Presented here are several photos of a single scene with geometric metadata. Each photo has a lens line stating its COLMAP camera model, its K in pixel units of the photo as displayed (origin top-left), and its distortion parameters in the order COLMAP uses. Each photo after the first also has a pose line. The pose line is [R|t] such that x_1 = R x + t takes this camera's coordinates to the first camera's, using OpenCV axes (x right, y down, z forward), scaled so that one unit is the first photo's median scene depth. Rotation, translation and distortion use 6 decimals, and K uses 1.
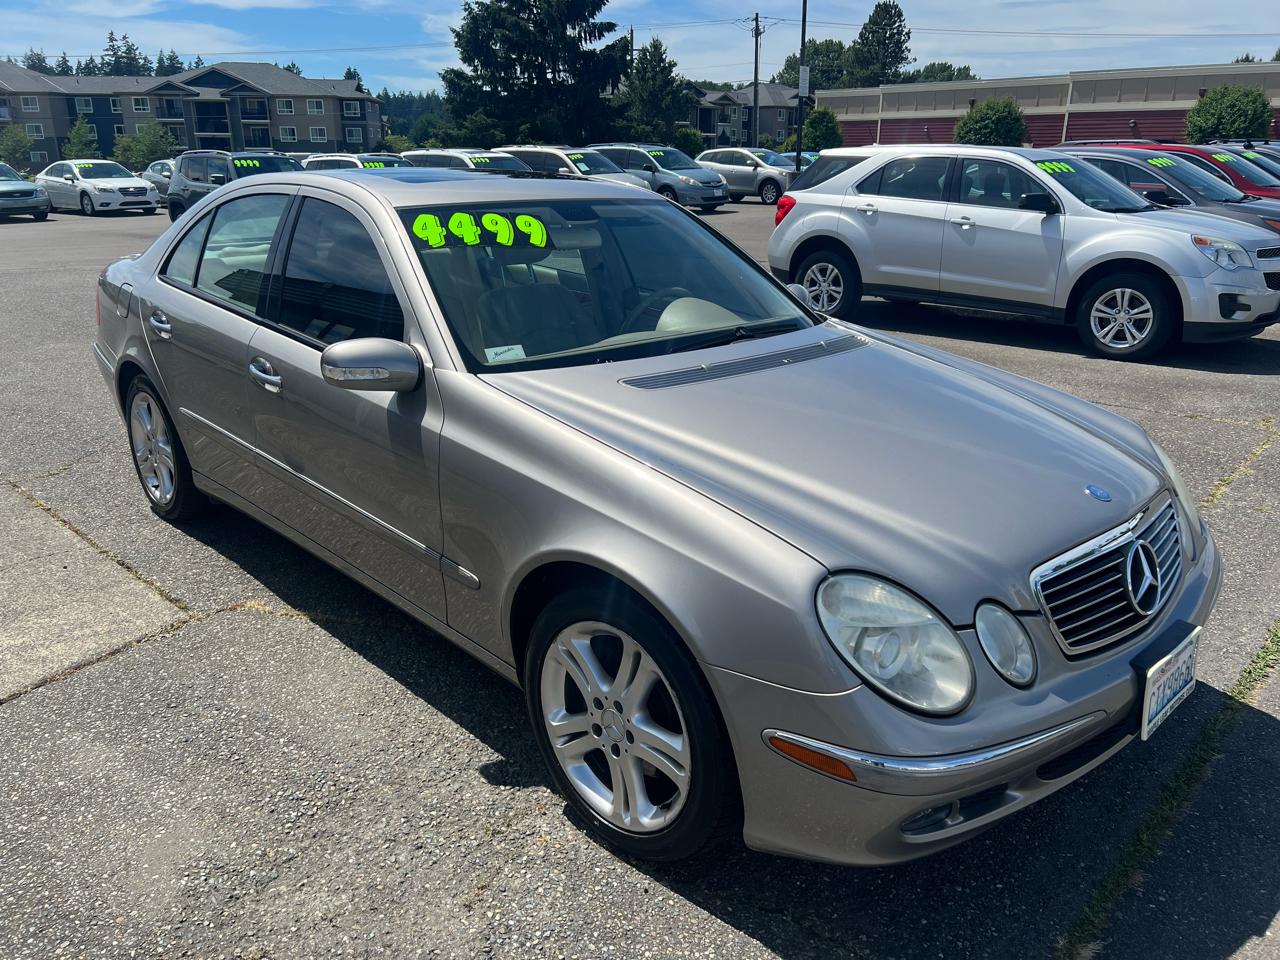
lens RADIAL K [[967.4, 0, 642.9], [0, 967.4, 475.9], [0, 0, 1]] dist [0.047028, -0.050140]
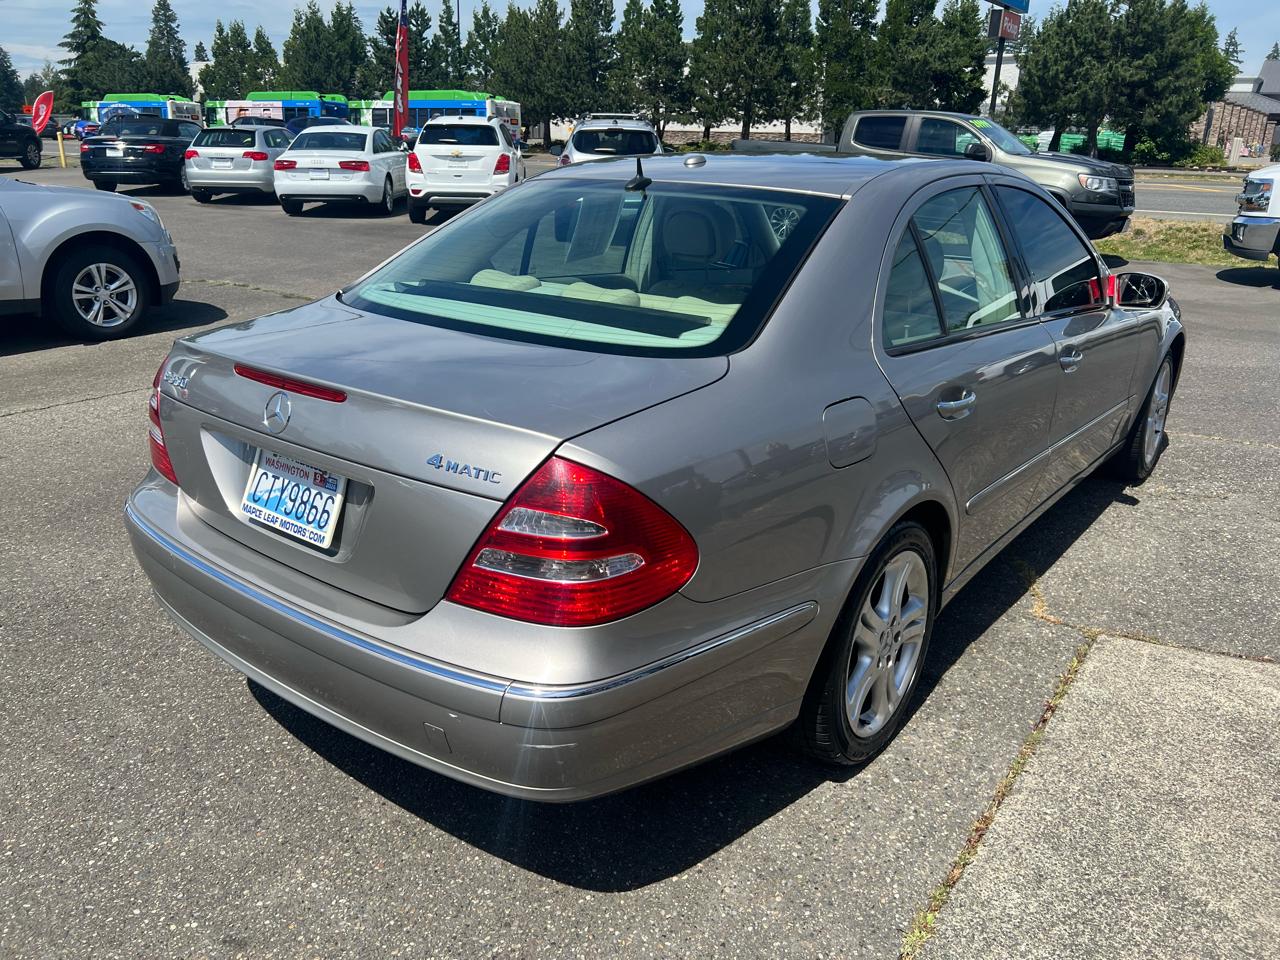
lens RADIAL K [[967.4, 0, 635.0], [0, 967.4, 492.9], [0, 0, 1]] dist [0.047028, -0.050140]
pose [[-0.130116, -0.351125, 0.927244, -0.147111], [0.295523, 0.878954, 0.374308, -0.055348], [-0.946433, 0.322725, -0.010601, 0.165662]]
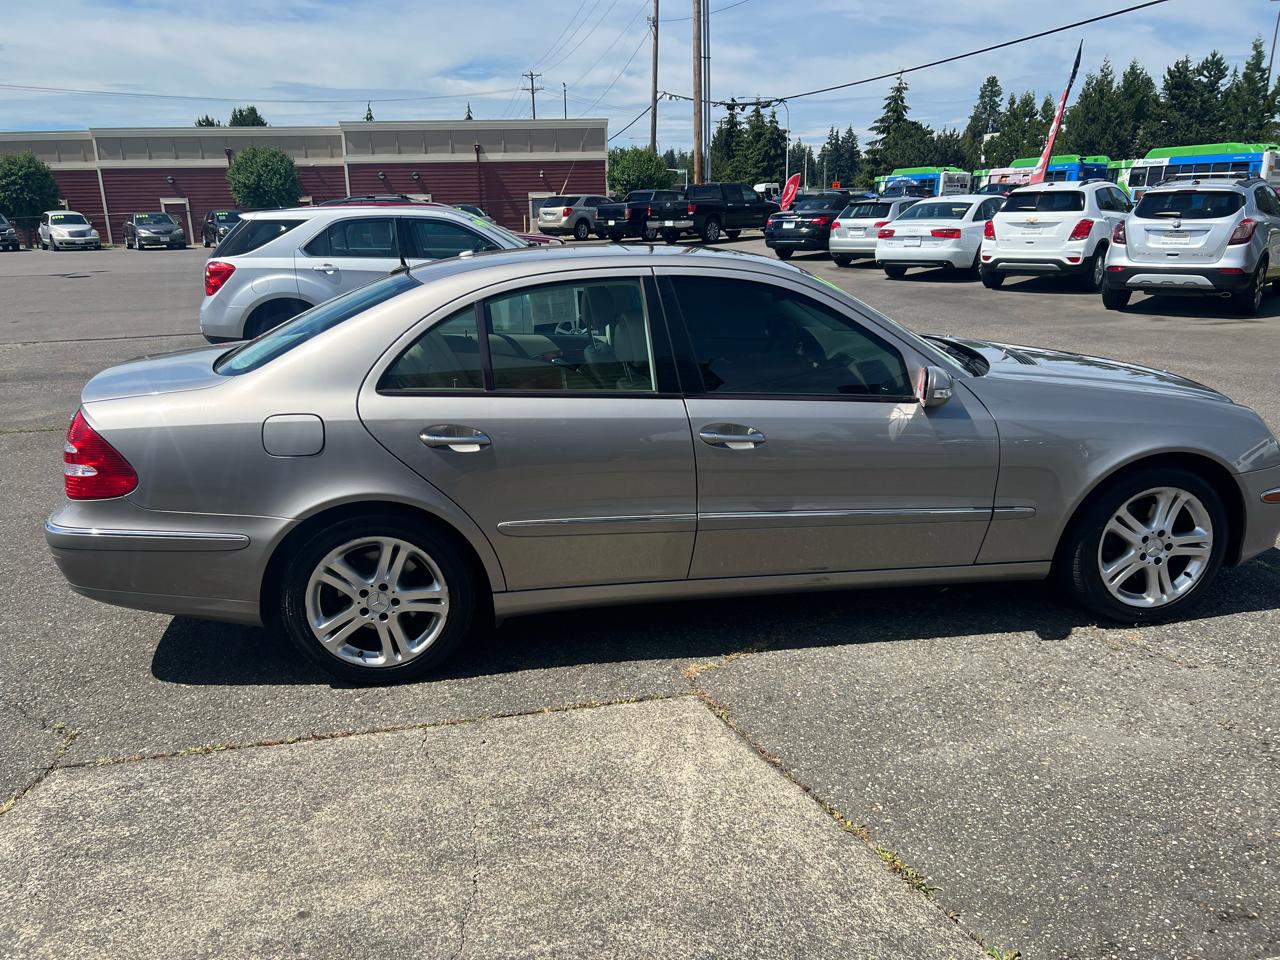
lens RADIAL K [[967.4, 0, 630.5], [0, 967.4, 479.8], [0, 0, 1]] dist [0.047028, -0.050140]
pose [[0.586942, -0.243044, 0.772288, -0.144581], [0.278349, 0.956309, 0.089410, -0.020753], [-0.760277, 0.162487, 0.628950, 0.046265]]
